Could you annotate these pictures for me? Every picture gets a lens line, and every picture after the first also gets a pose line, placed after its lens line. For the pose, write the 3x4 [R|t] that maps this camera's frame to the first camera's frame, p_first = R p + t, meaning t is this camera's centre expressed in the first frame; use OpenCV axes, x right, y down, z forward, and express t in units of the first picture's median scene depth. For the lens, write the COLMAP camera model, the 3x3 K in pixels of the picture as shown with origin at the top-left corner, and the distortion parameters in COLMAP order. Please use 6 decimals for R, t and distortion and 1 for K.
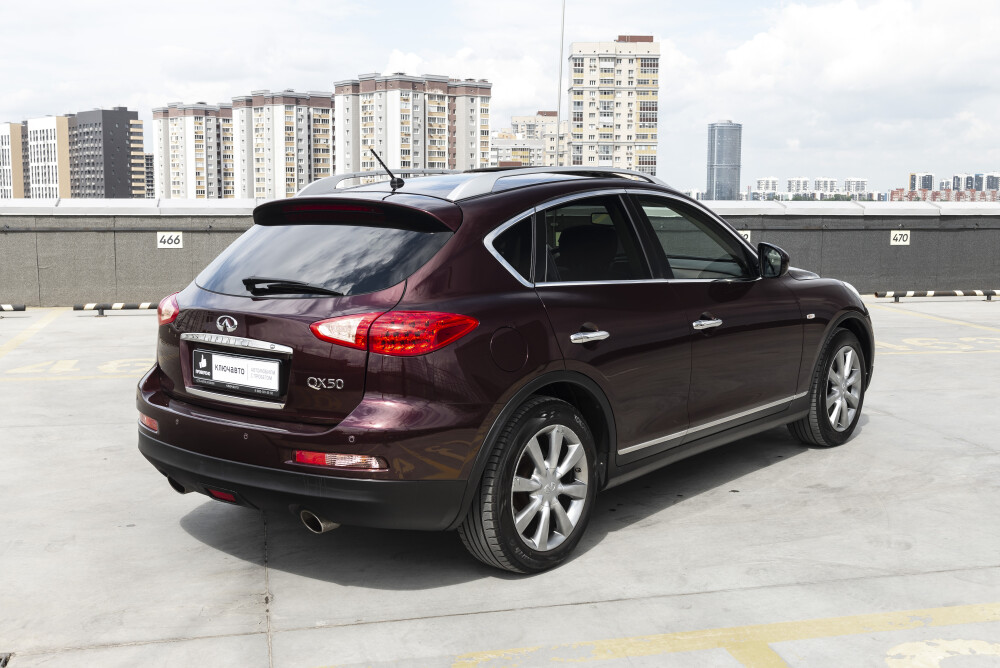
lens RADIAL K [[1136.7, 0, 500.0], [0, 1136.7, 334.0], [0, 0, 1]] dist [-0.014047, -0.014927]
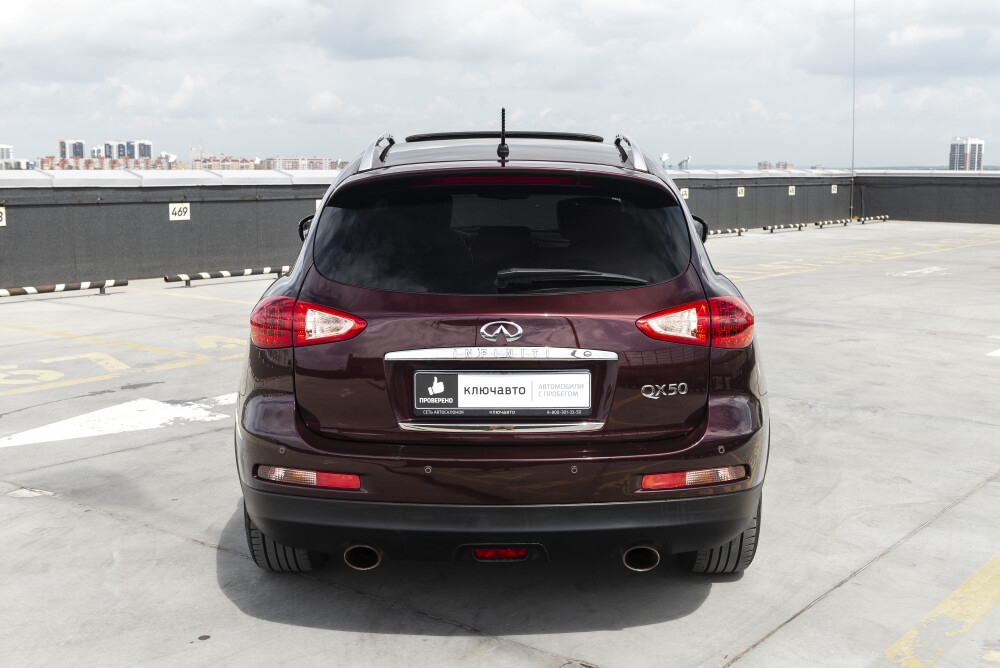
lens RADIAL K [[1219.8, 0, 500.0], [0, 1219.8, 334.0], [0, 0, 1]] dist [-0.013577, -0.000227]
pose [[0.776589, -0.088369, 0.623779, -0.740986], [0.077500, 0.995994, 0.044614, -0.043498], [-0.625222, 0.013696, 0.780327, 0.345155]]
